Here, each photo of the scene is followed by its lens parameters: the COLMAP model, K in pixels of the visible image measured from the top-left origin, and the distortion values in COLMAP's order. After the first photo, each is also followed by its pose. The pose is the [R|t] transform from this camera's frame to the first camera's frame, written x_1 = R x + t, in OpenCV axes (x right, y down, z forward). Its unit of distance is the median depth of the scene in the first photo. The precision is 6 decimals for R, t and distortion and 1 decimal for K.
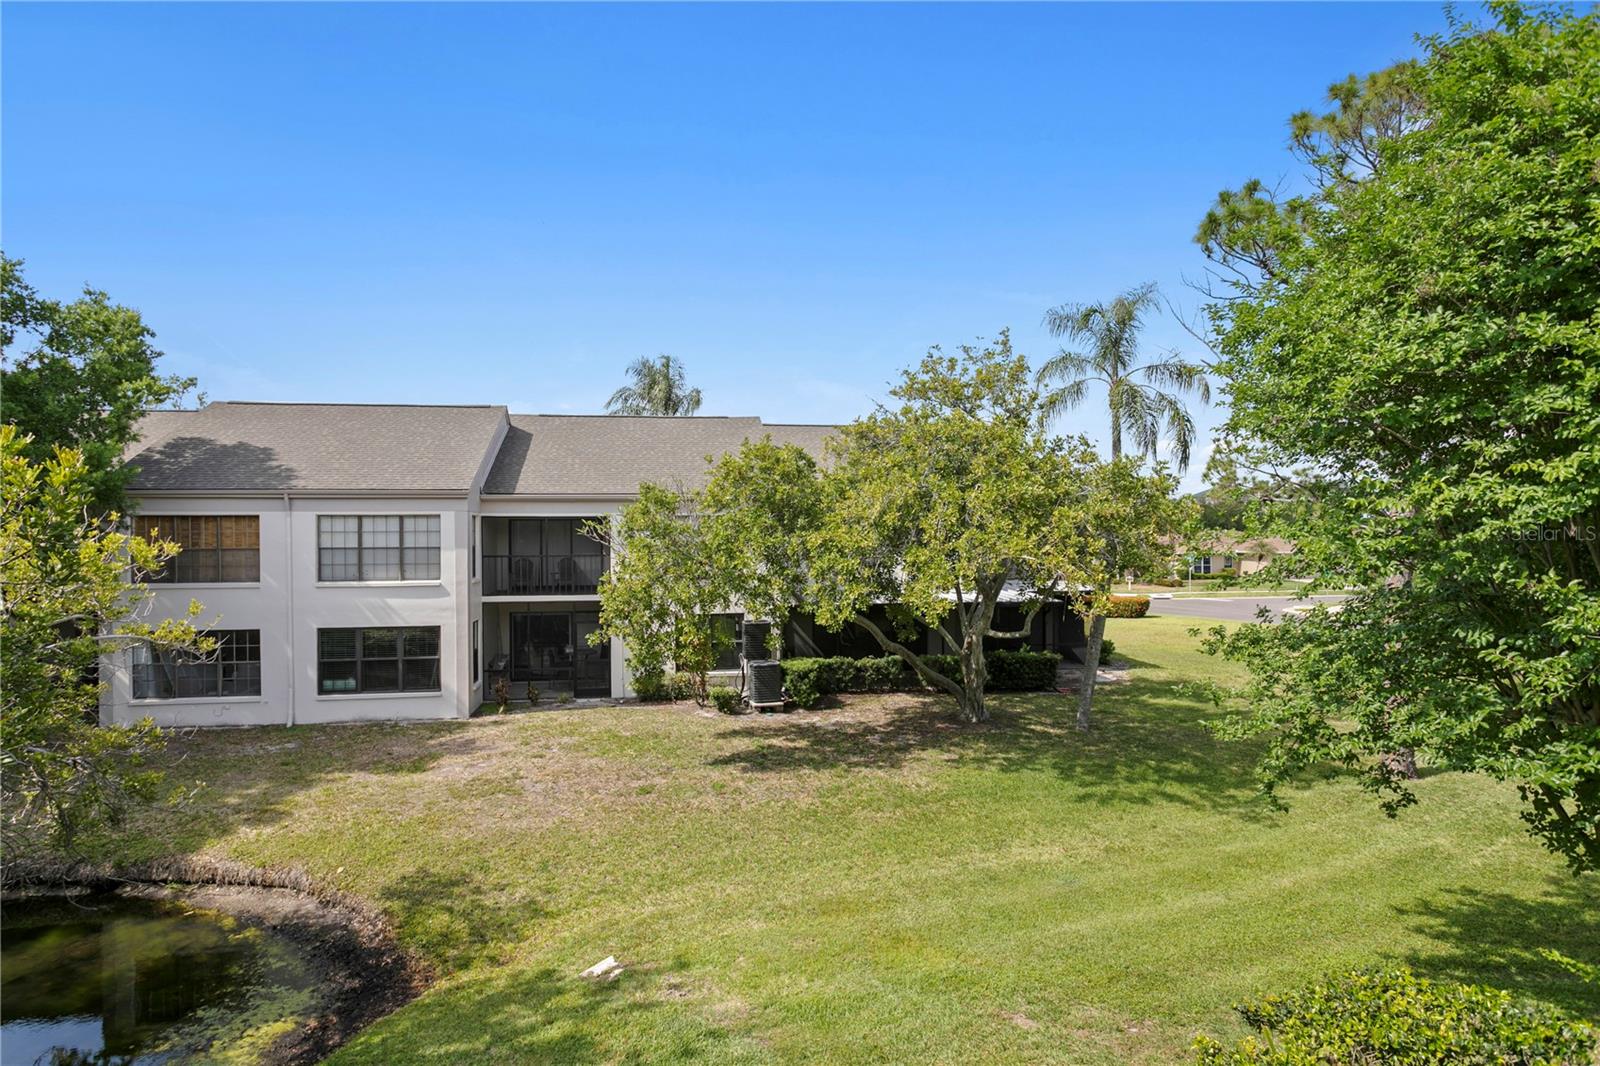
lens RADIAL K [[895.3, 0, 774.5], [0, 895.3, 530.9], [0, 0, 1]] dist [-0.002075, 0.000782]
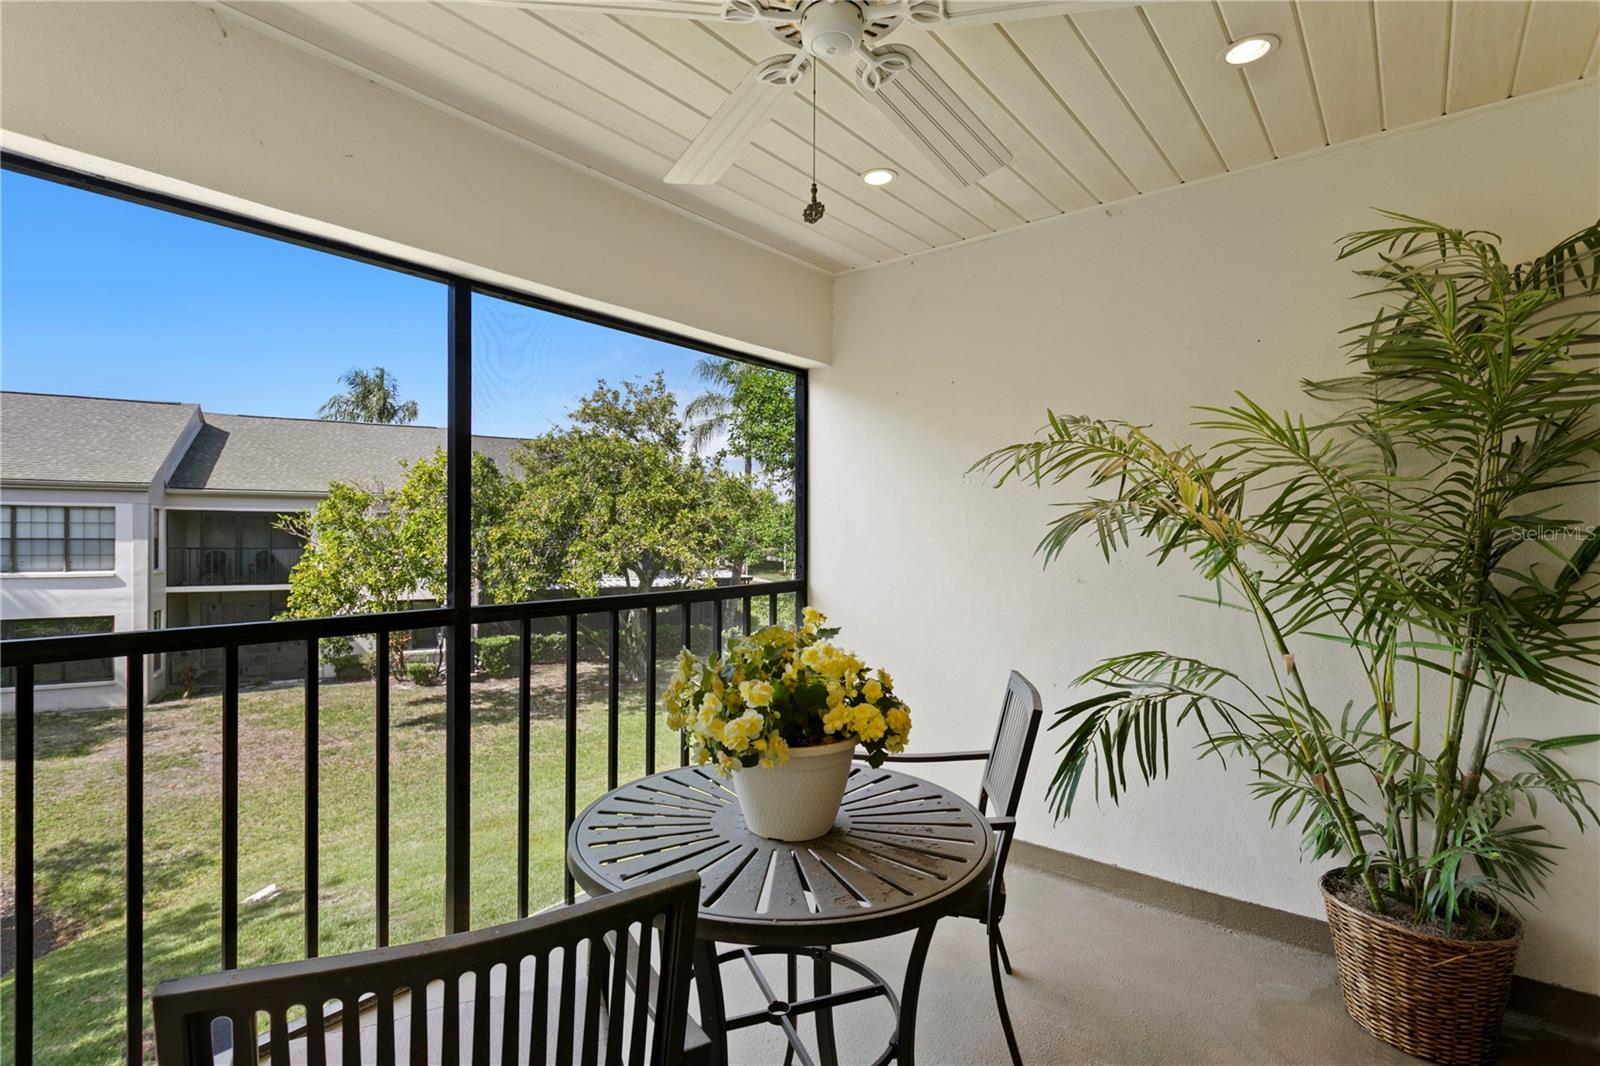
lens RADIAL K [[765.6, 0, 780.2], [0, 765.6, 533.5], [0, 0, 1]] dist [0.004837, 0.001398]
pose [[0.942941, 0.009988, 0.332810, 0.054333], [-0.009971, 0.999949, -0.001758, 0.006715], [-0.332811, -0.001660, 0.942992, -0.086576]]
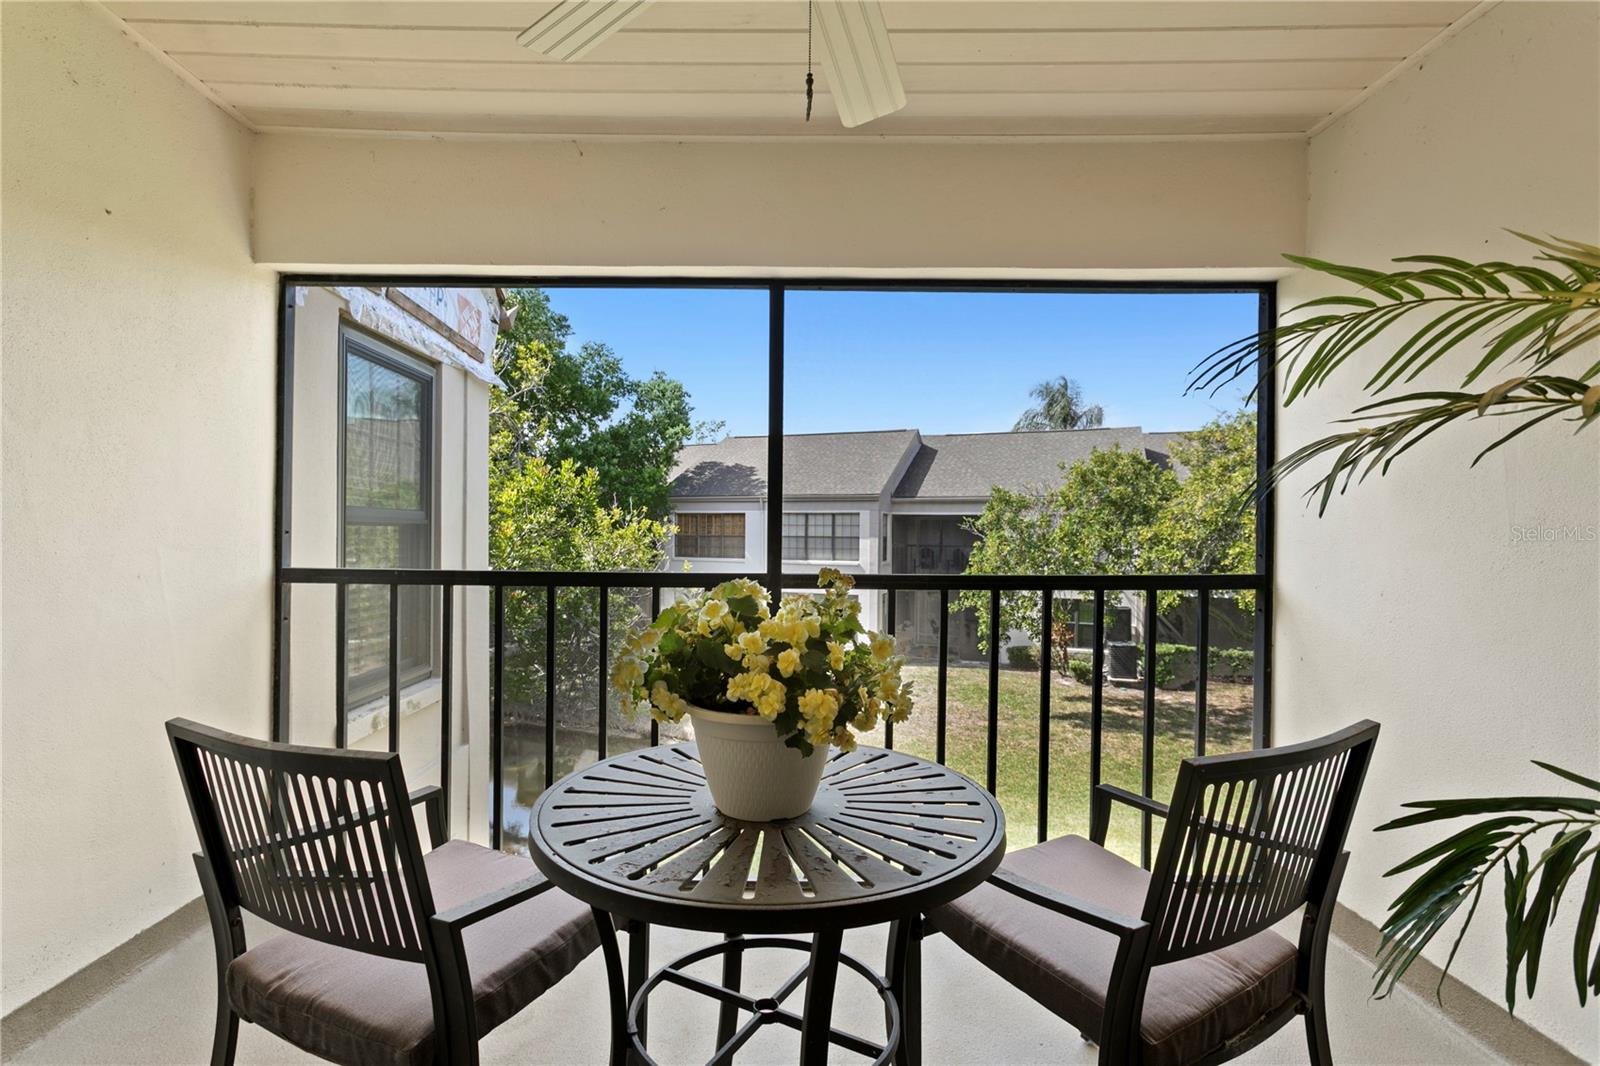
lens RADIAL K [[770.7, 0, 781.8], [0, 770.7, 540.7], [0, 0, 1]] dist [0.015764, 0.000640]
pose [[0.865402, 0.018669, -0.500731, 0.117520], [-0.014109, 0.999817, 0.012893, 0.011192], [0.500880, -0.004093, 0.865507, -0.073631]]
